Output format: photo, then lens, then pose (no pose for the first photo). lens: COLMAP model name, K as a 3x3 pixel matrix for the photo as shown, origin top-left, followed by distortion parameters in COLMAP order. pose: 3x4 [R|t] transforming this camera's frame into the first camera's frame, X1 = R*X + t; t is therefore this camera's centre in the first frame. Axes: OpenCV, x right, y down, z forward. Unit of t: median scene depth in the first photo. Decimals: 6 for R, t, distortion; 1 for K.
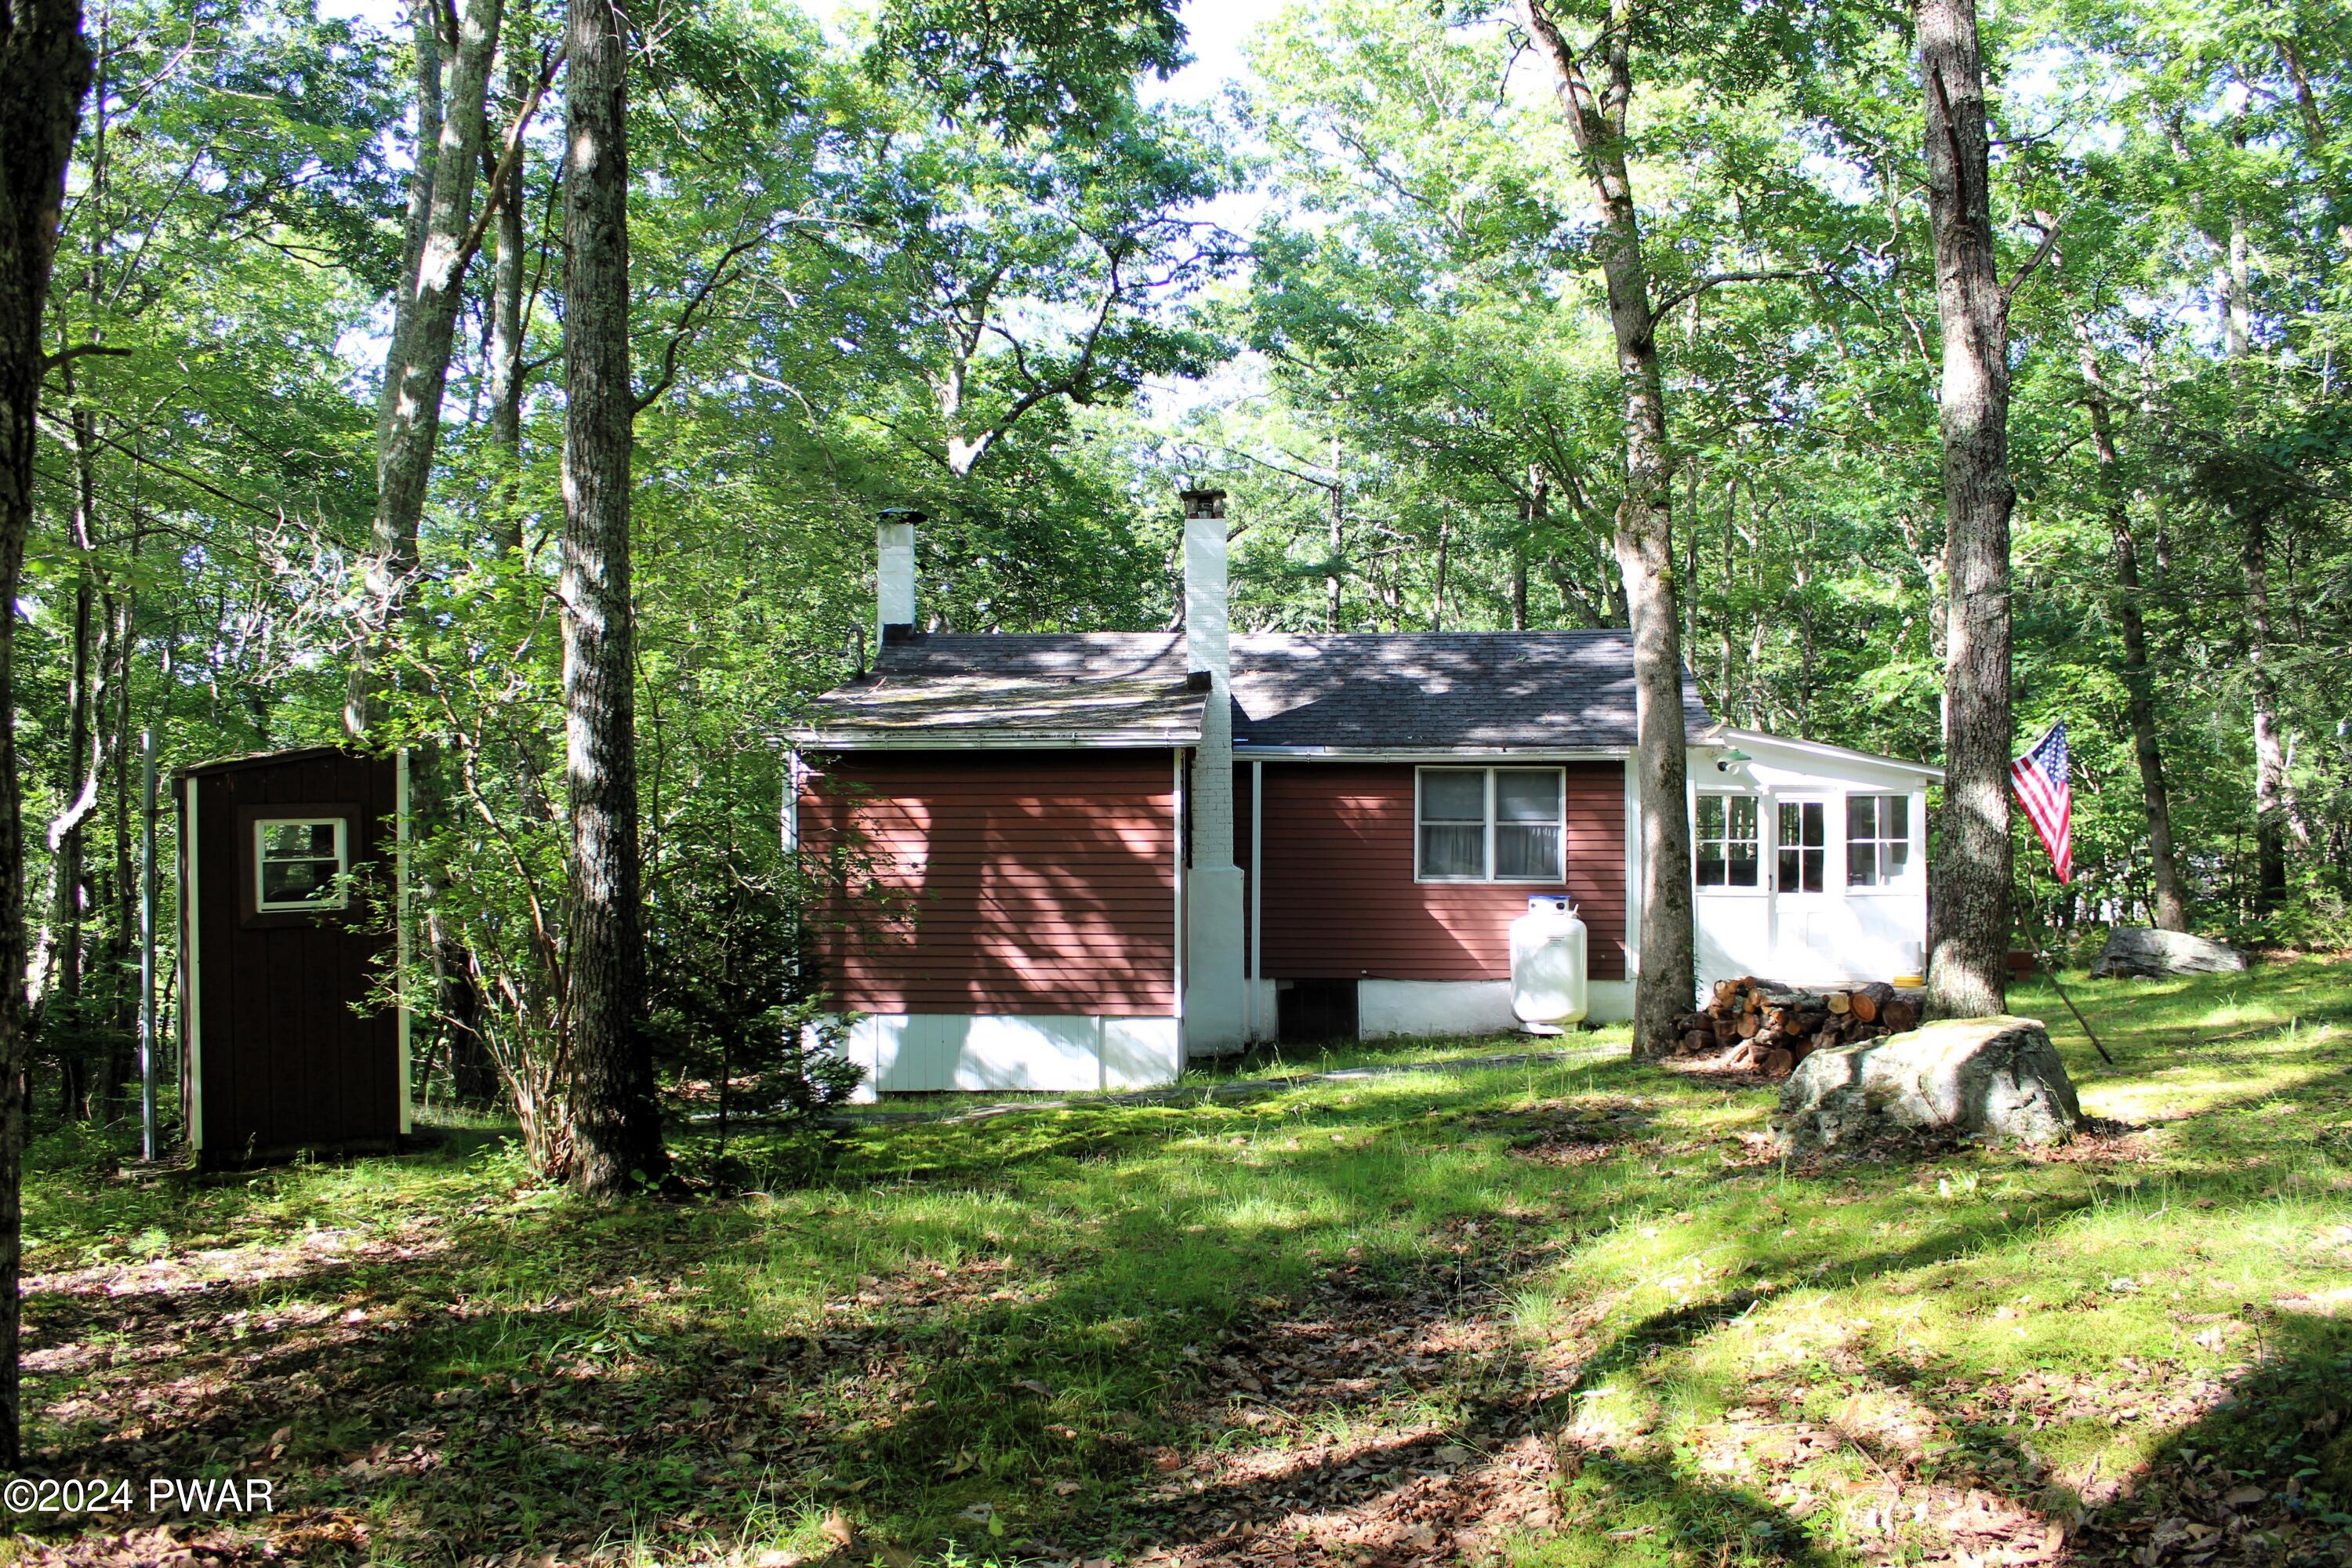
lens RADIAL K [[2063.3, 0, 1178.0], [0, 2063.3, 763.9], [0, 0, 1]] dist [-0.163167, 0.150507]
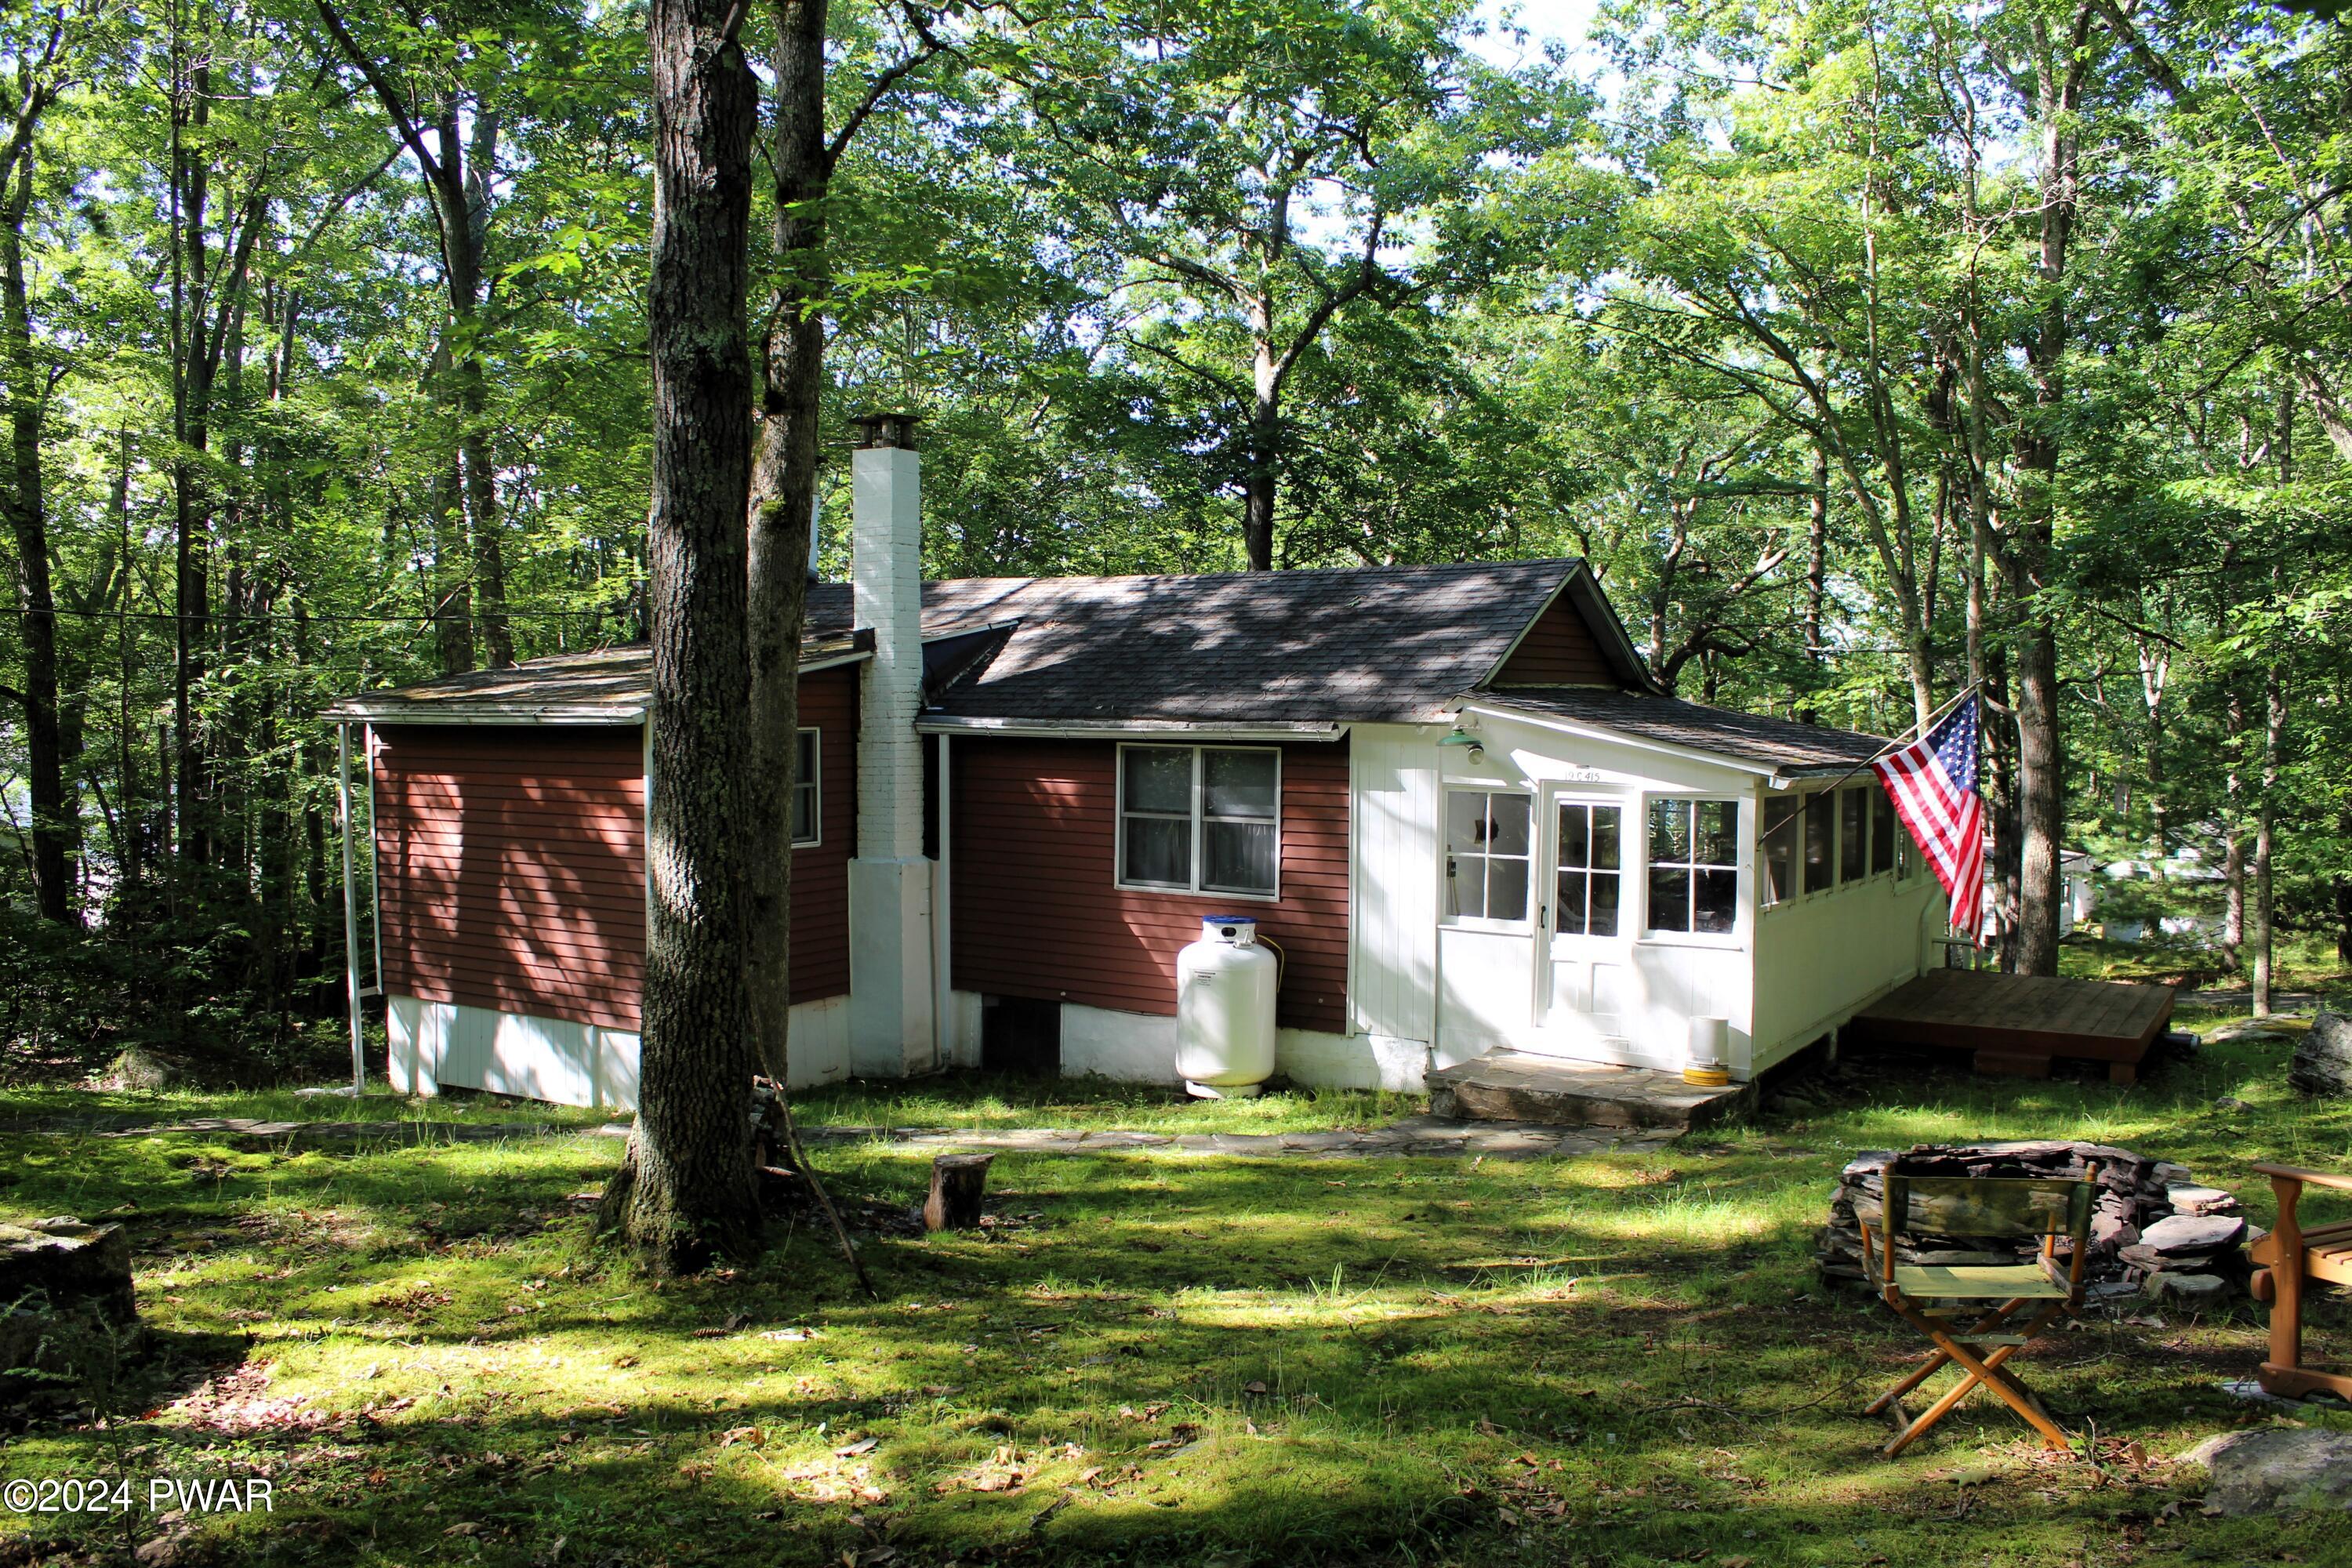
lens RADIAL K [[2063.3, 0, 1178.0], [0, 2063.3, 763.9], [0, 0, 1]] dist [-0.163167, 0.150507]
pose [[0.870022, 0.024142, -0.492421, 0.533788], [-0.003961, 0.999110, 0.041985, -0.024850], [0.492997, -0.034578, 0.869344, 0.317376]]
